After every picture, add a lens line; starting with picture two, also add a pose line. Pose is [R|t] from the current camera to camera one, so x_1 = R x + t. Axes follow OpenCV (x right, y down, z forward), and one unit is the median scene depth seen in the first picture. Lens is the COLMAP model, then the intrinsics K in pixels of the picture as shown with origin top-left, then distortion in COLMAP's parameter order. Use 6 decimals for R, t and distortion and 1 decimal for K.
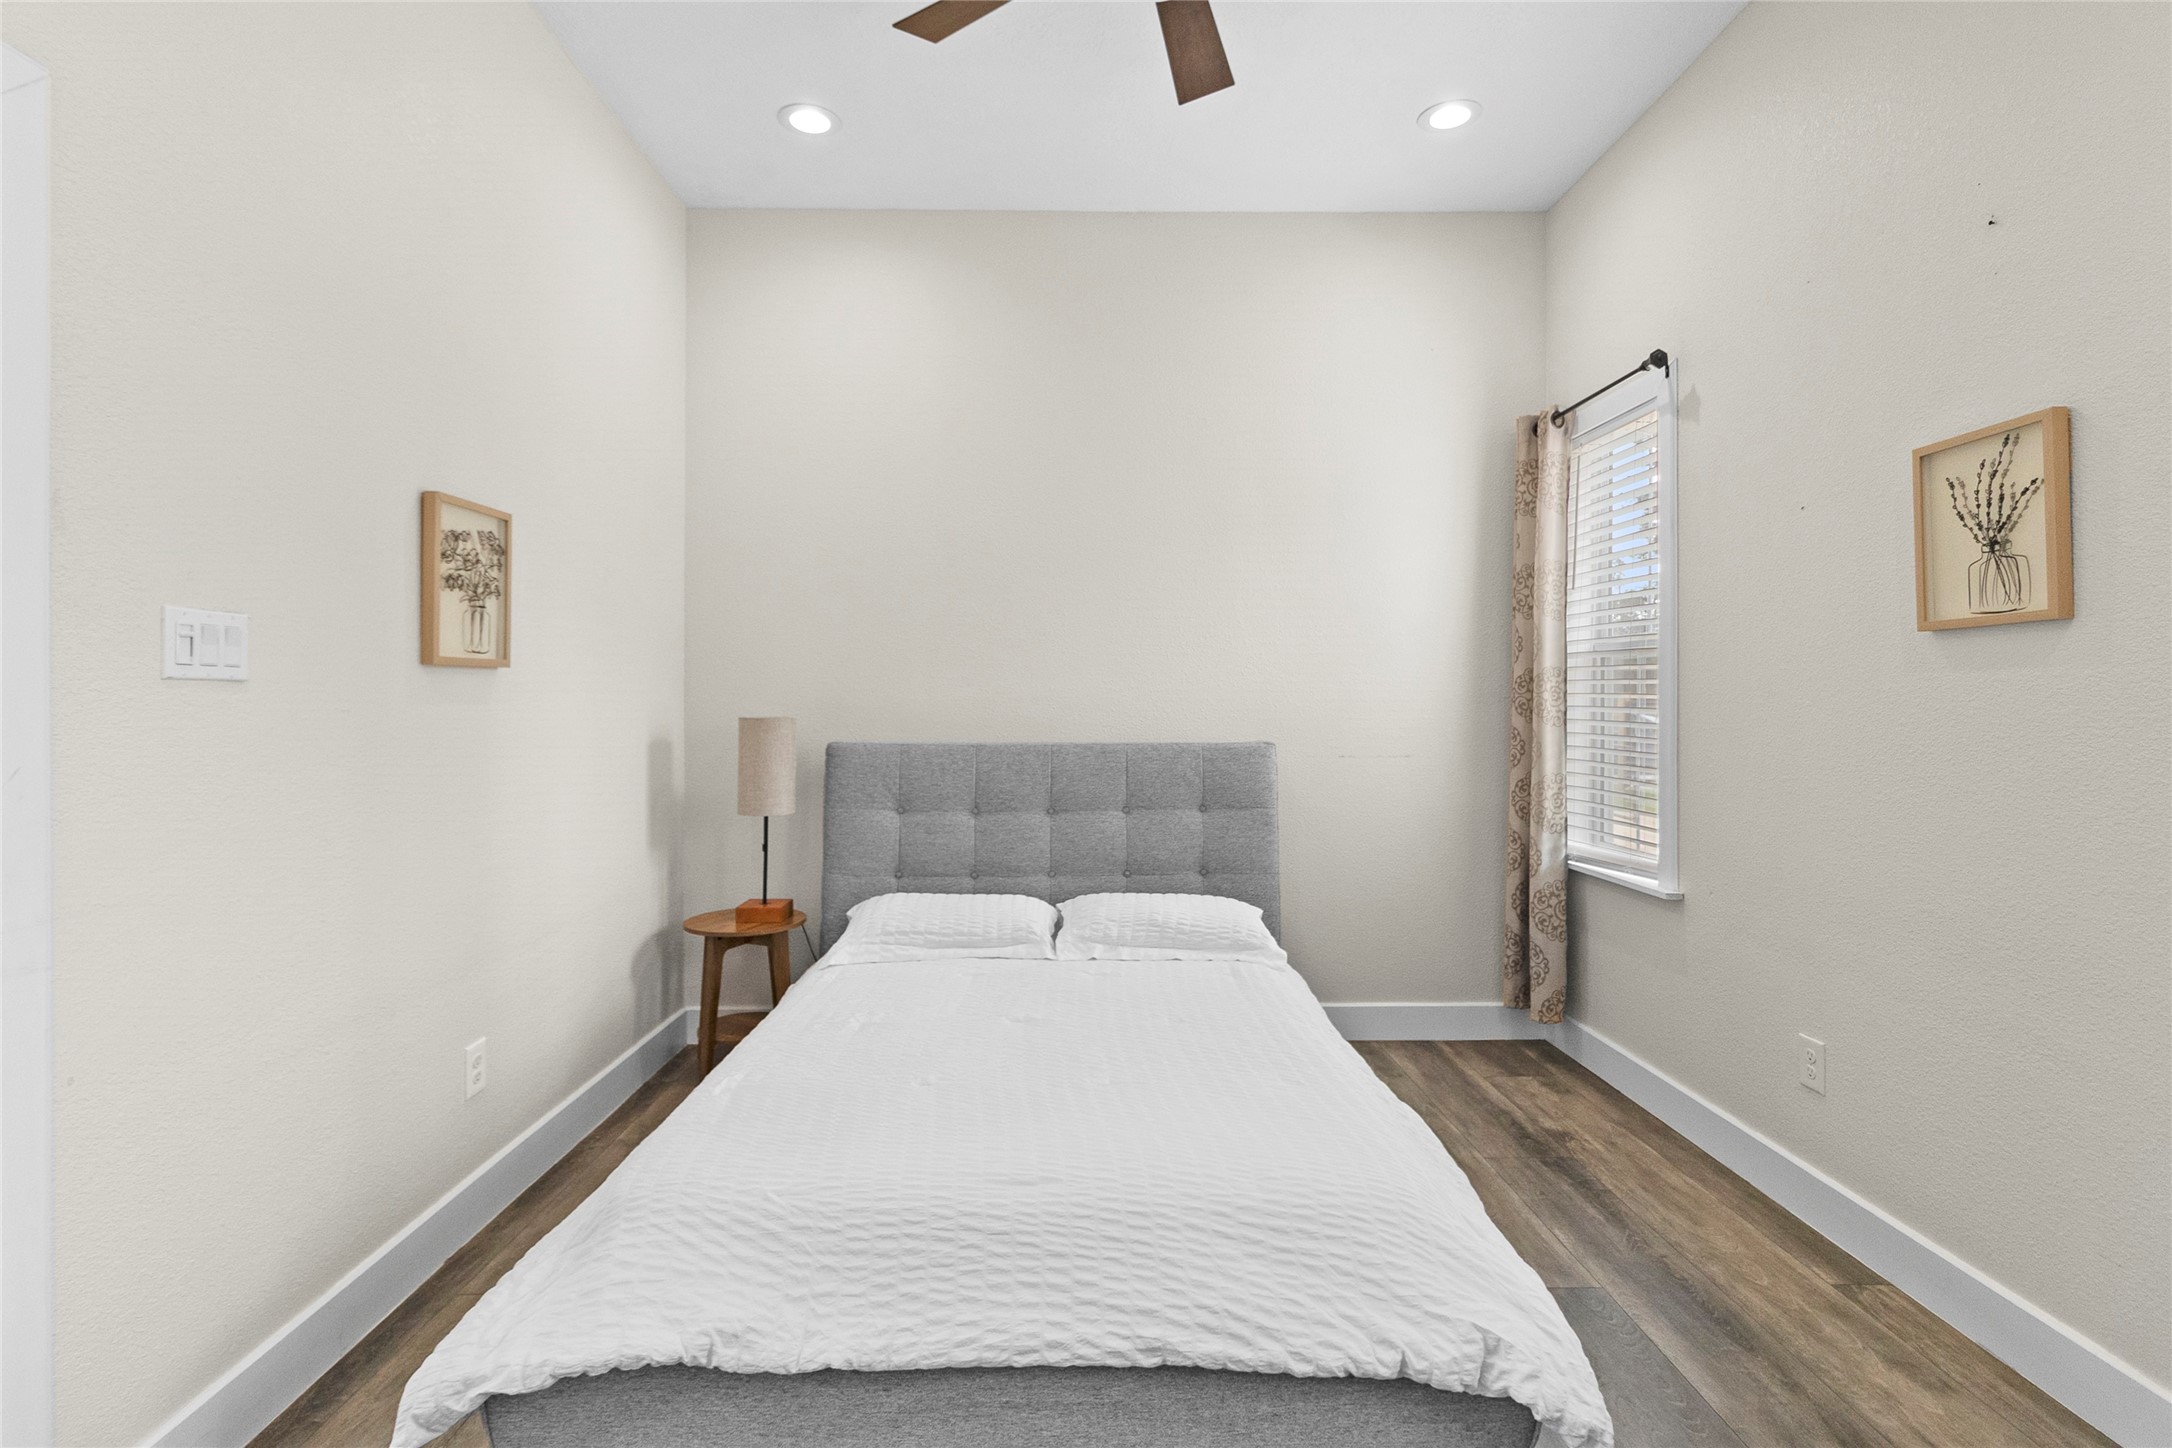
lens RADIAL K [[1004.5, 0, 1085.1], [0, 1004.5, 703.1], [0, 0, 1]] dist [-0.001813, 0.003299]
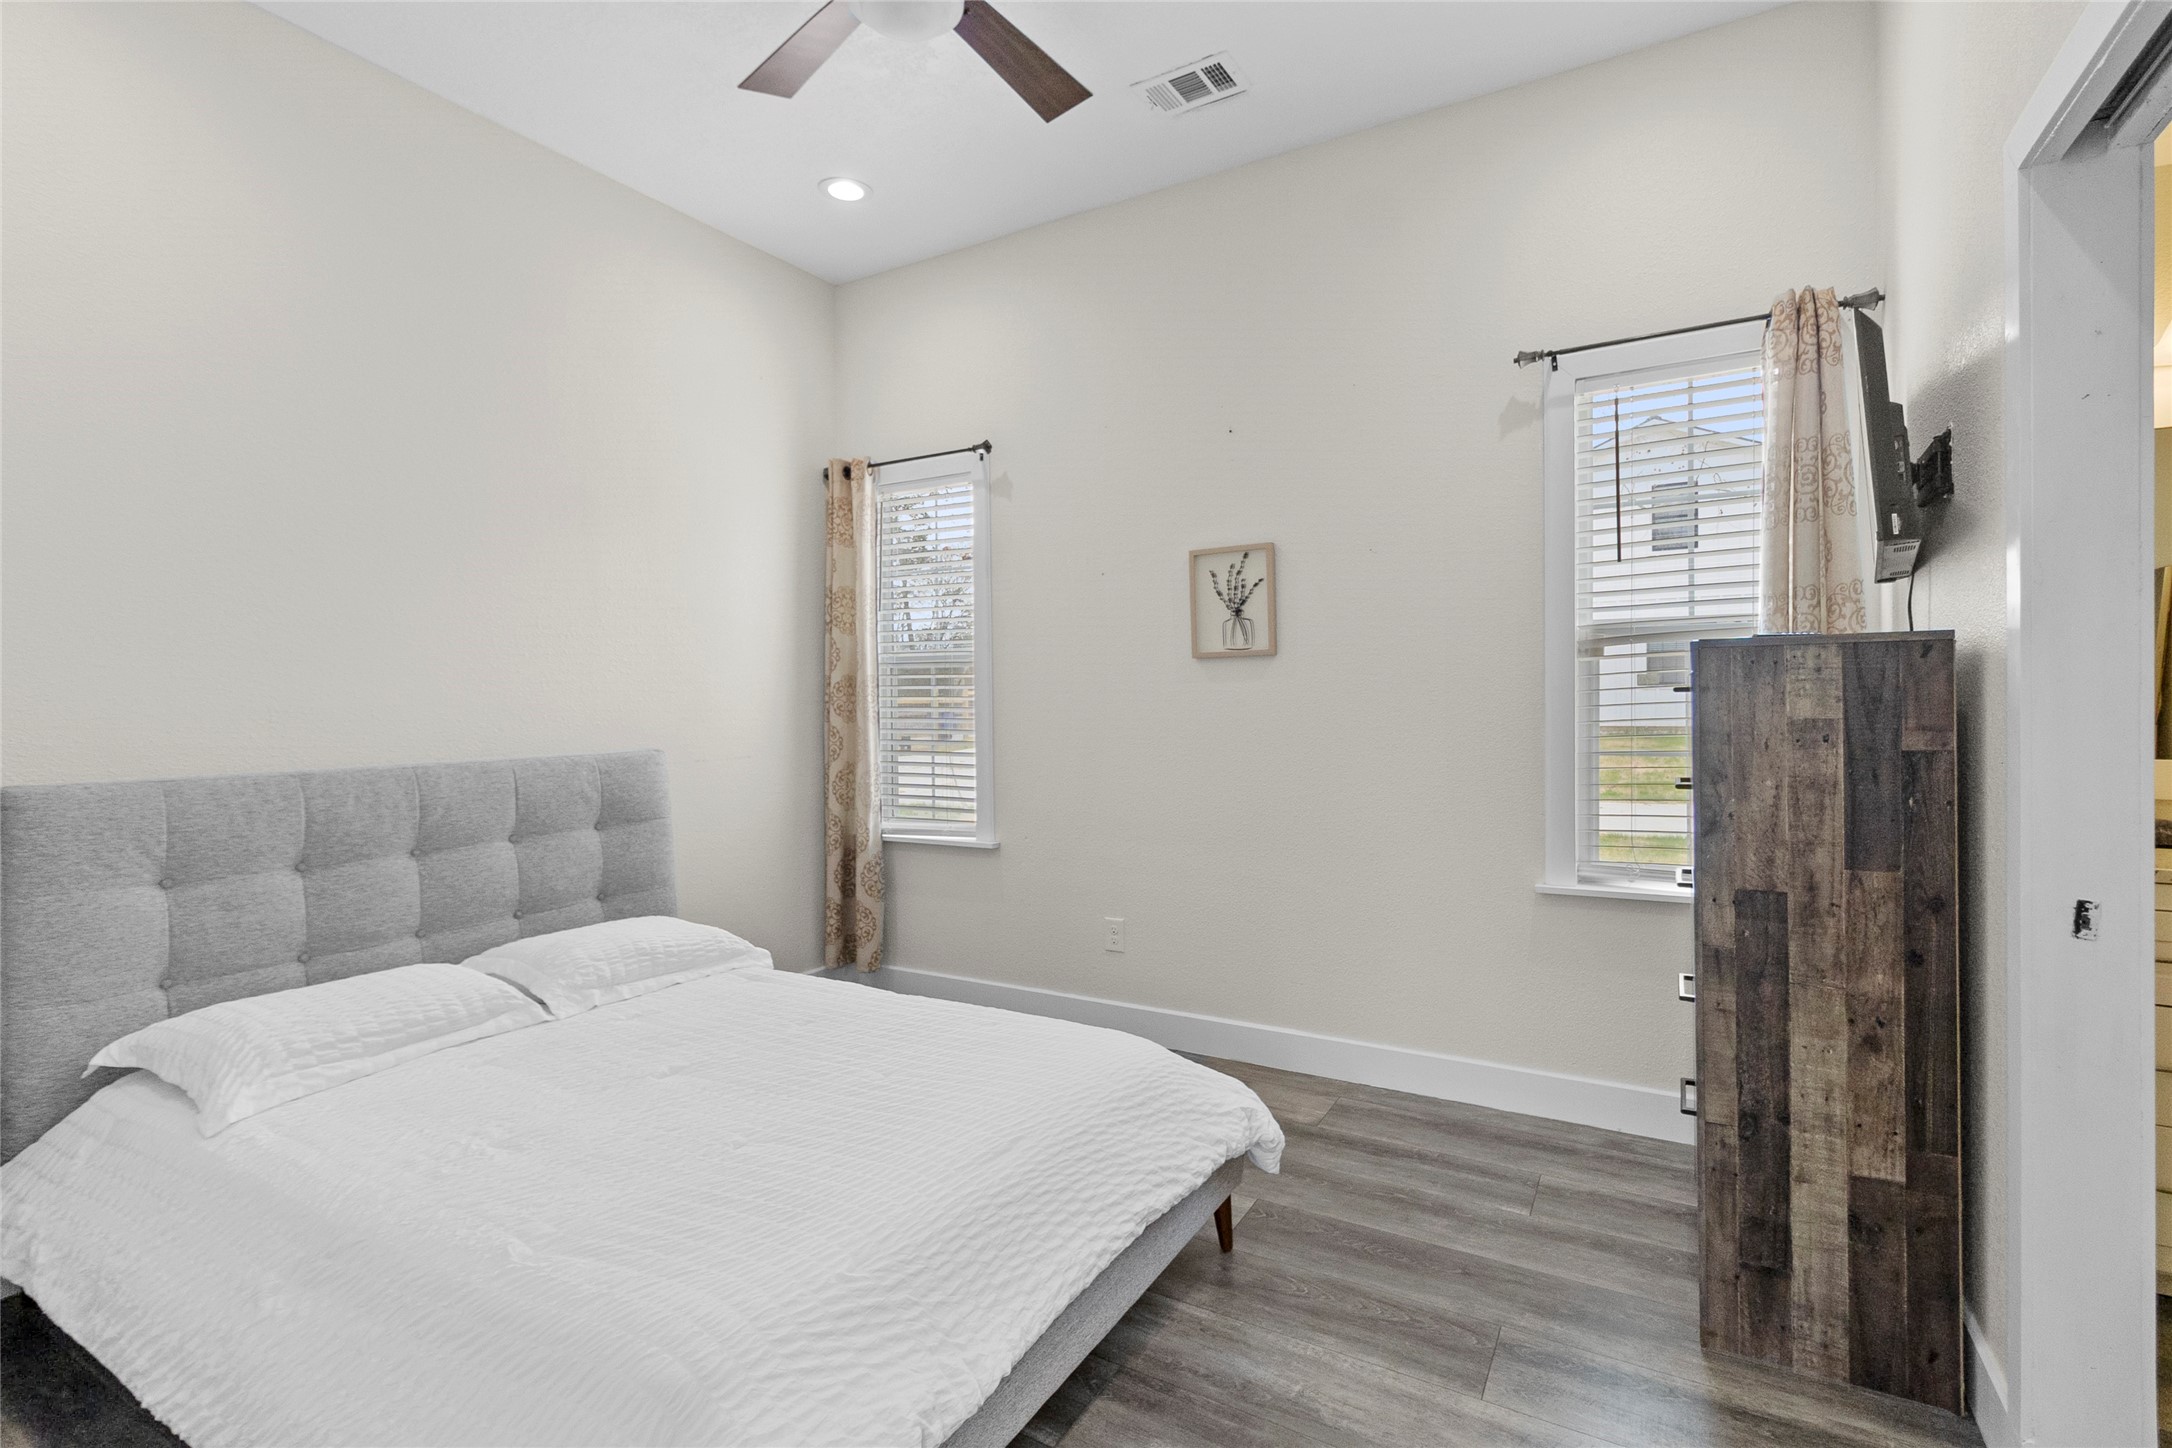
lens RADIAL K [[1004.5, 0, 1053.2], [0, 1004.5, 713.6], [0, 0, 1]] dist [-0.001813, 0.003299]
pose [[0.533187, -0.019667, 0.845769, -0.444917], [0.015403, 0.999790, 0.013538, -0.002633], [-0.845857, 0.005809, 0.533378, 0.180079]]
